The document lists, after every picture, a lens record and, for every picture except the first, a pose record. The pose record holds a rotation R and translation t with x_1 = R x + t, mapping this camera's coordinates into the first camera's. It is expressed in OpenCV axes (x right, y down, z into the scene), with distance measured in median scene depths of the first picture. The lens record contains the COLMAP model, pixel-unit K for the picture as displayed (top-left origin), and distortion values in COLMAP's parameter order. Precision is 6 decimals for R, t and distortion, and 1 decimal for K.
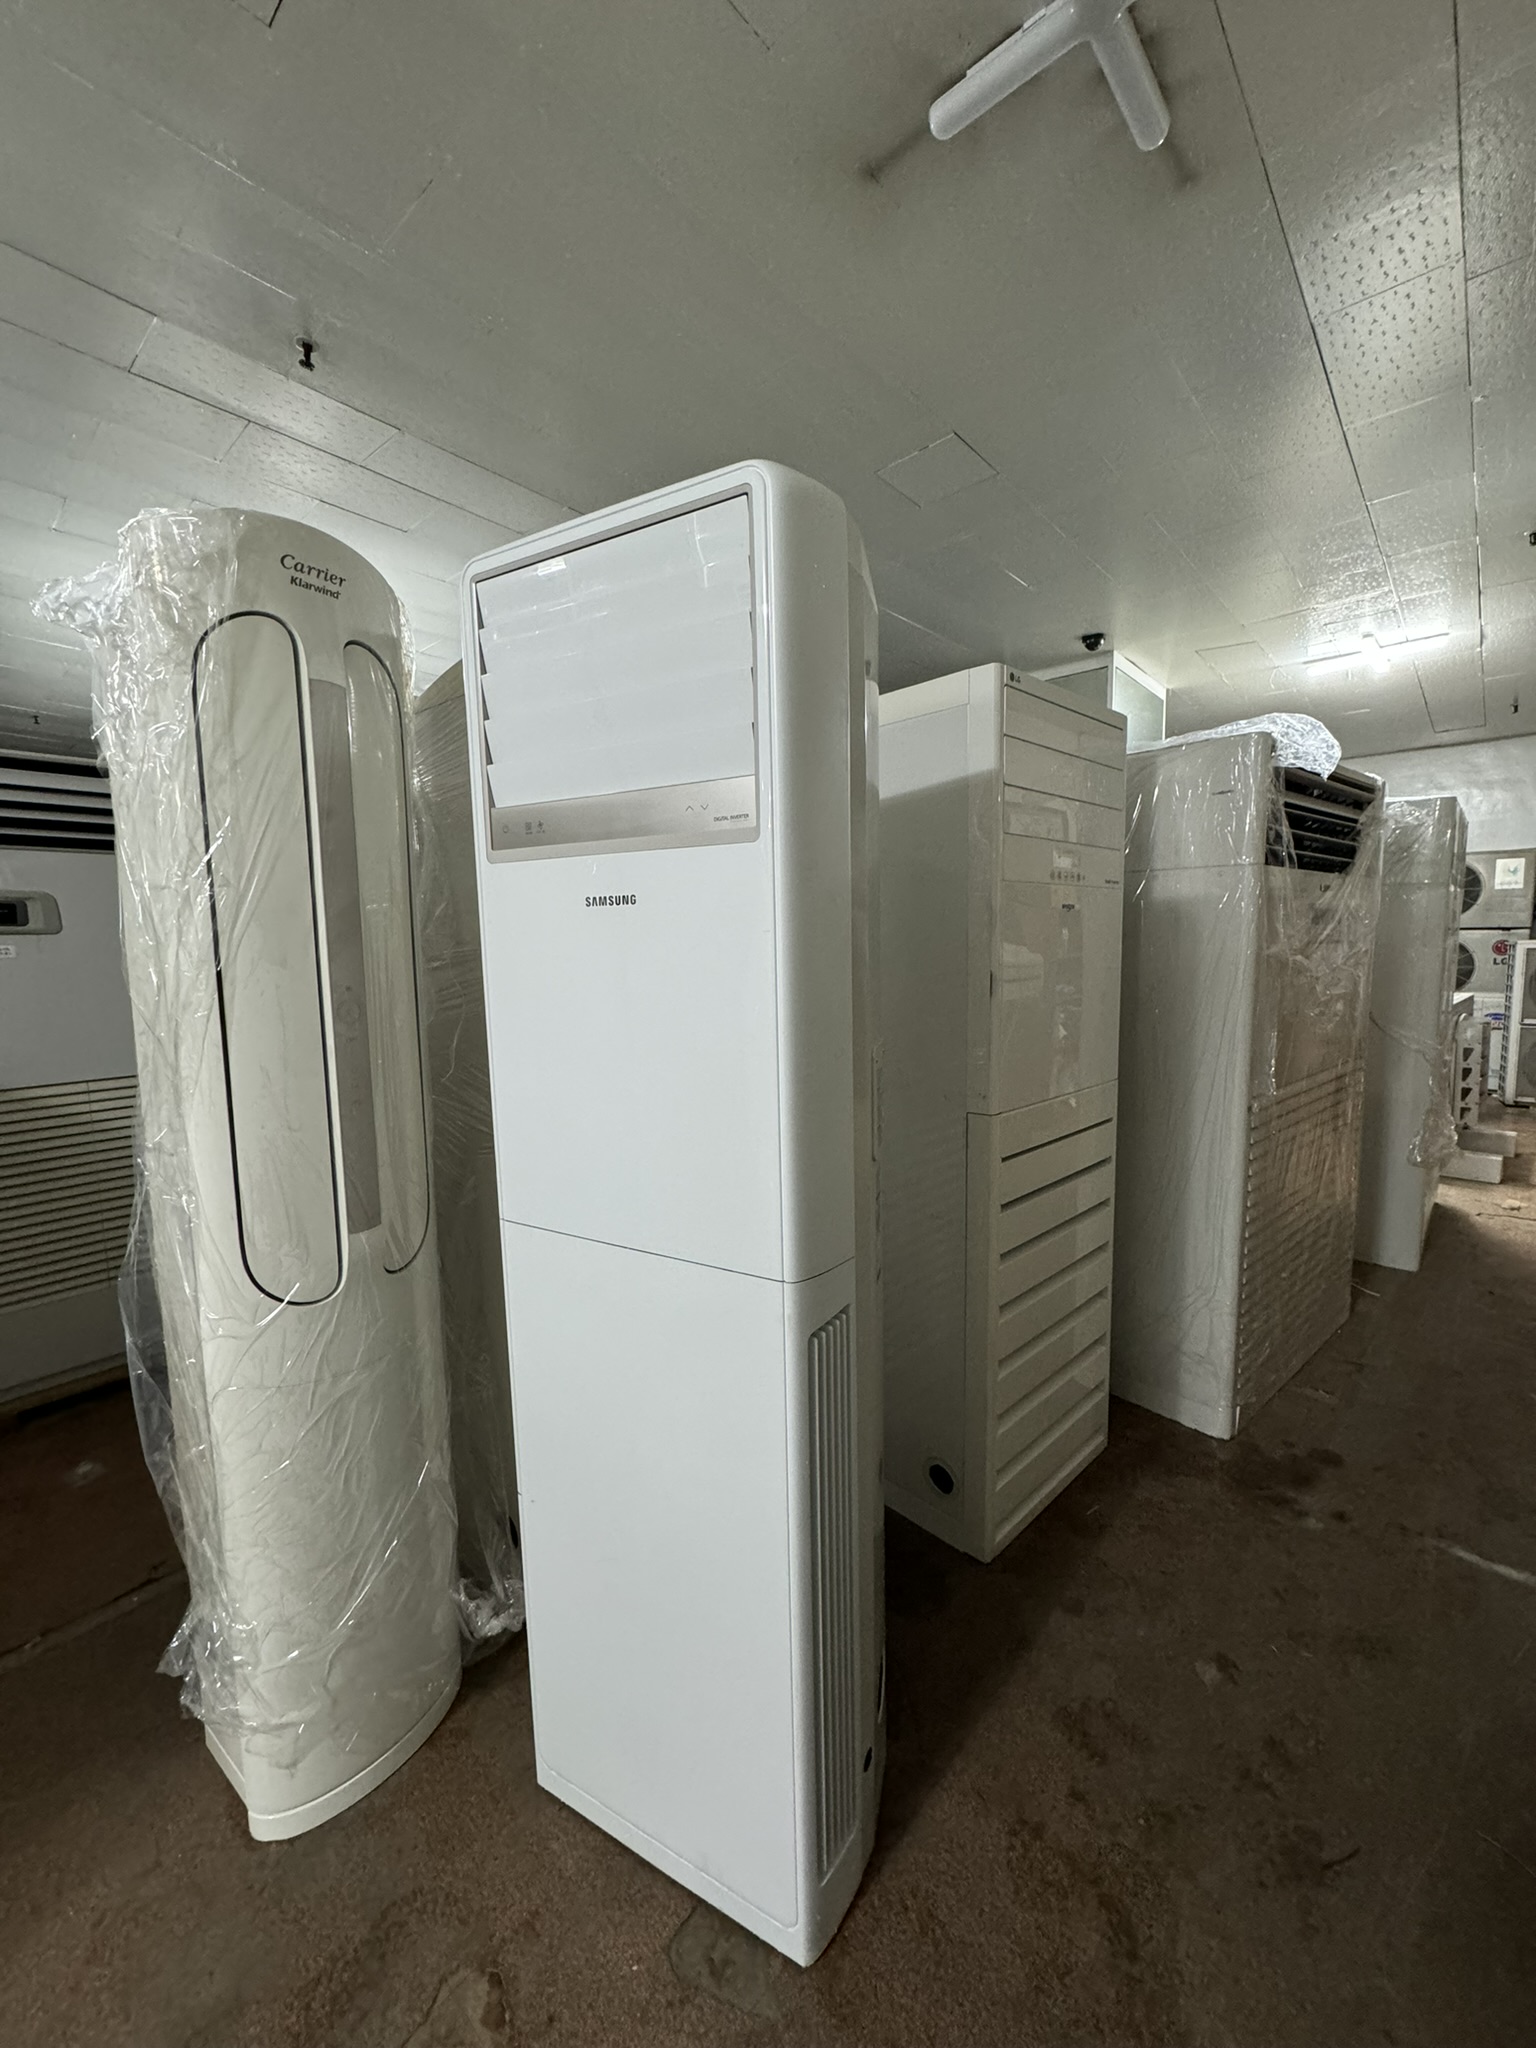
lens RADIAL K [[818.3, 0, 773.5], [0, 818.3, 1021.8], [0, 0, 1]] dist [-0.001341, 0.000204]
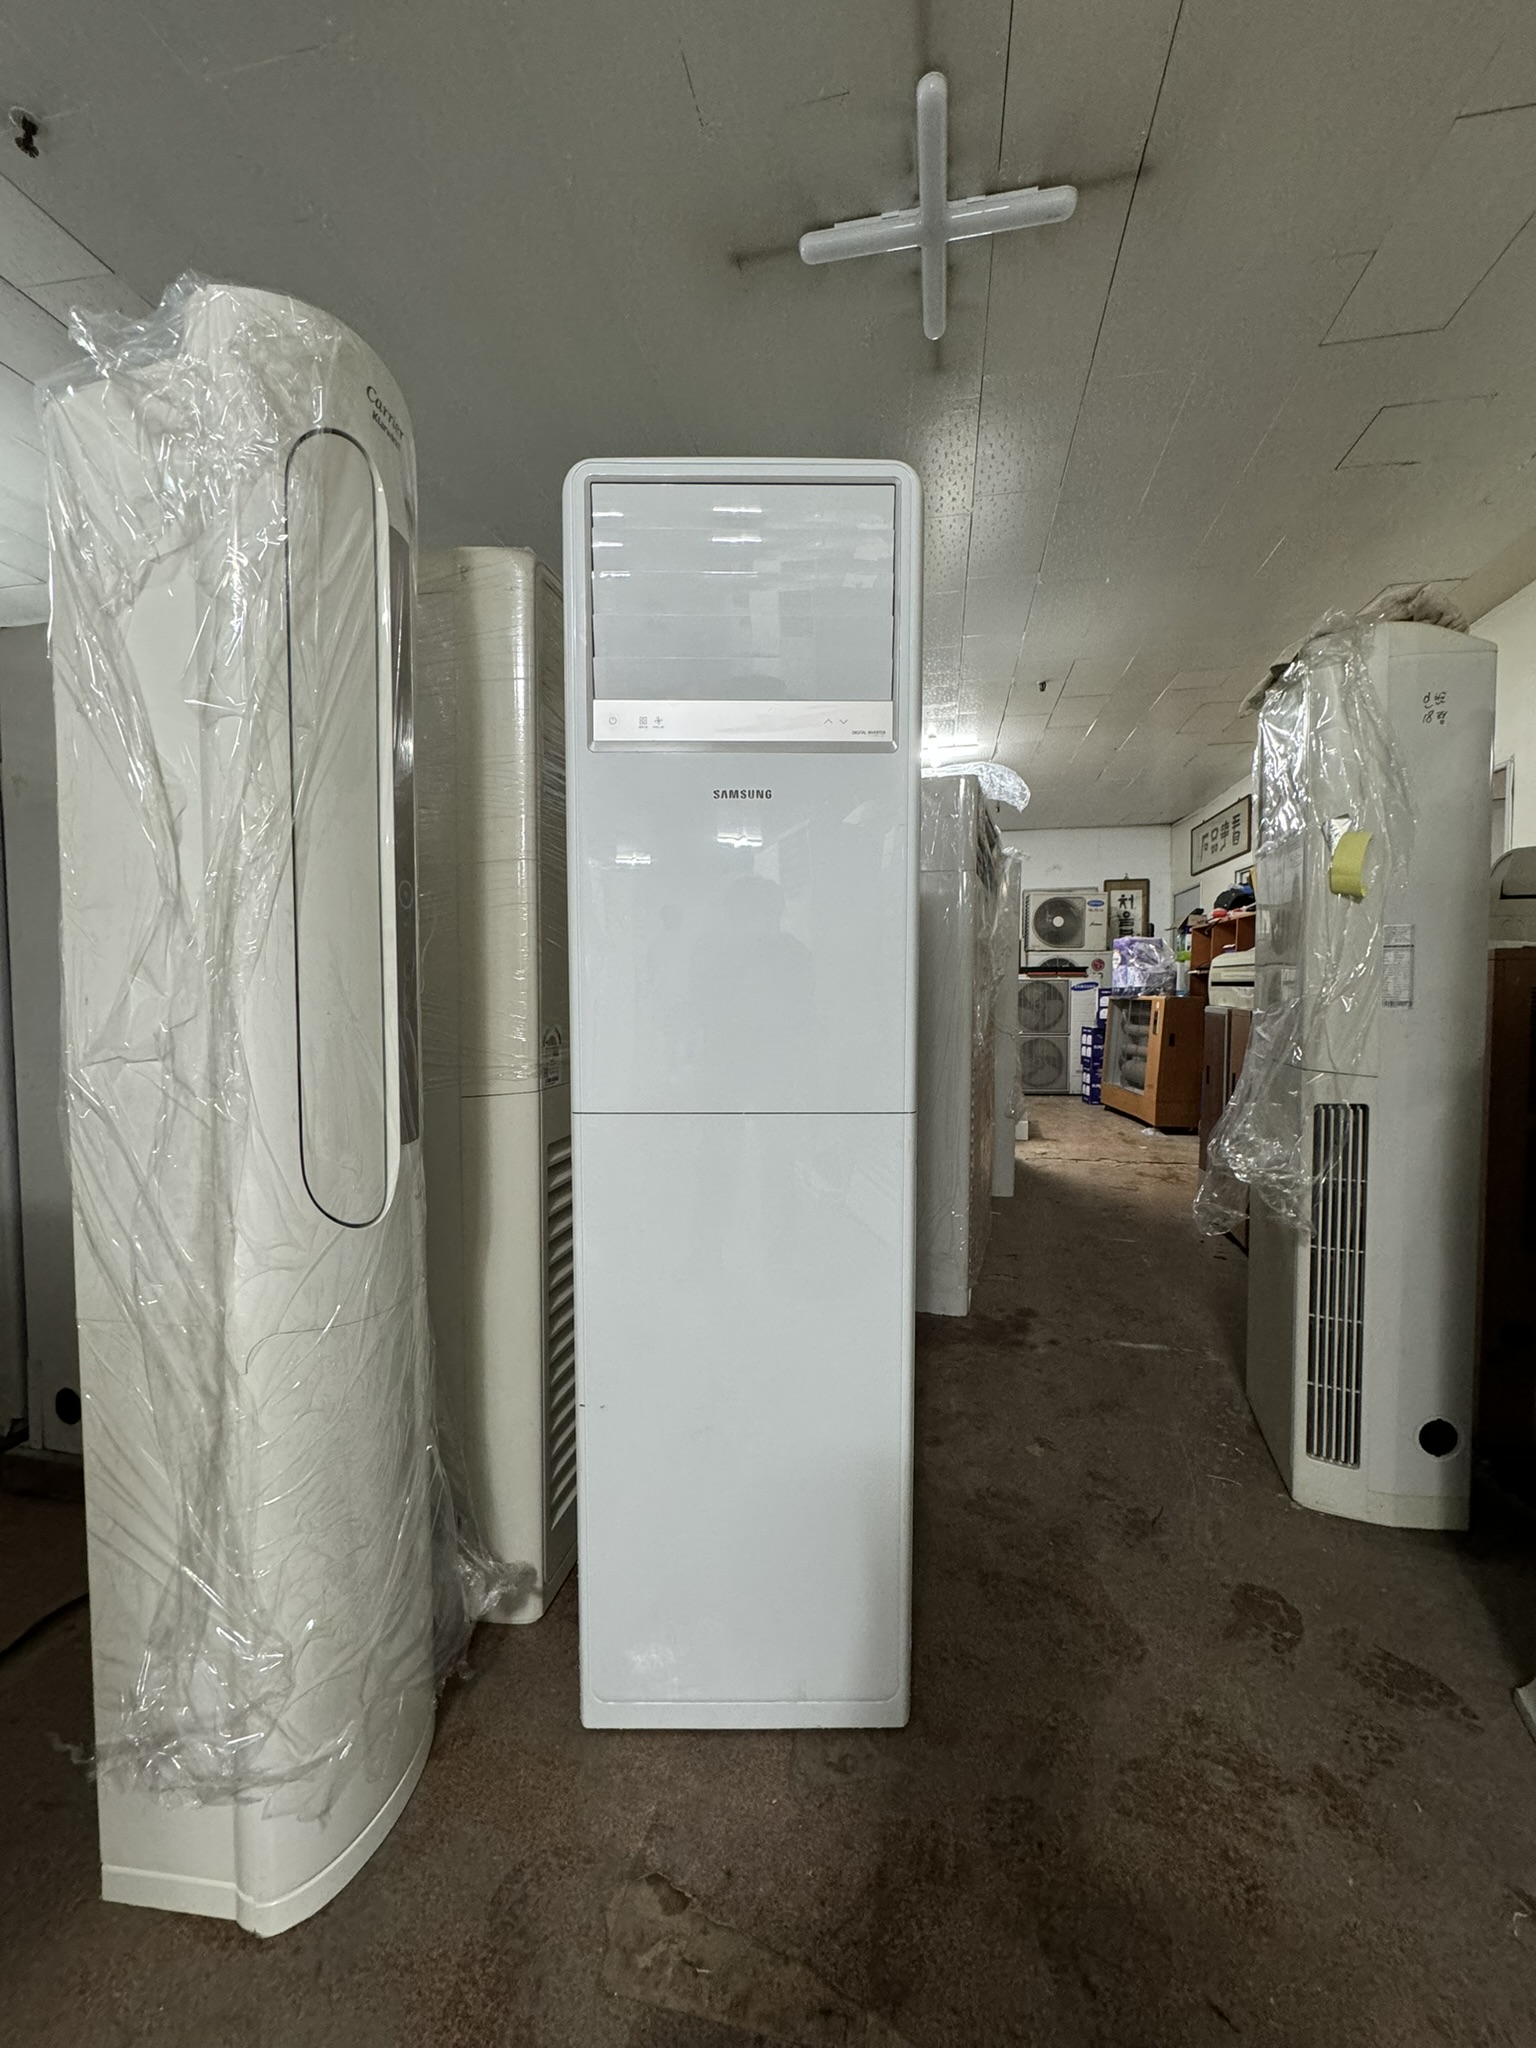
lens RADIAL K [[818.3, 0, 773.9], [0, 818.3, 1022.4], [0, 0, 1]] dist [-0.001341, 0.000204]
pose [[0.863791, -0.007095, 0.503801, -0.607401], [0.039083, 0.997832, -0.052958, 0.188039], [-0.502333, 0.065435, 0.862195, 0.024859]]
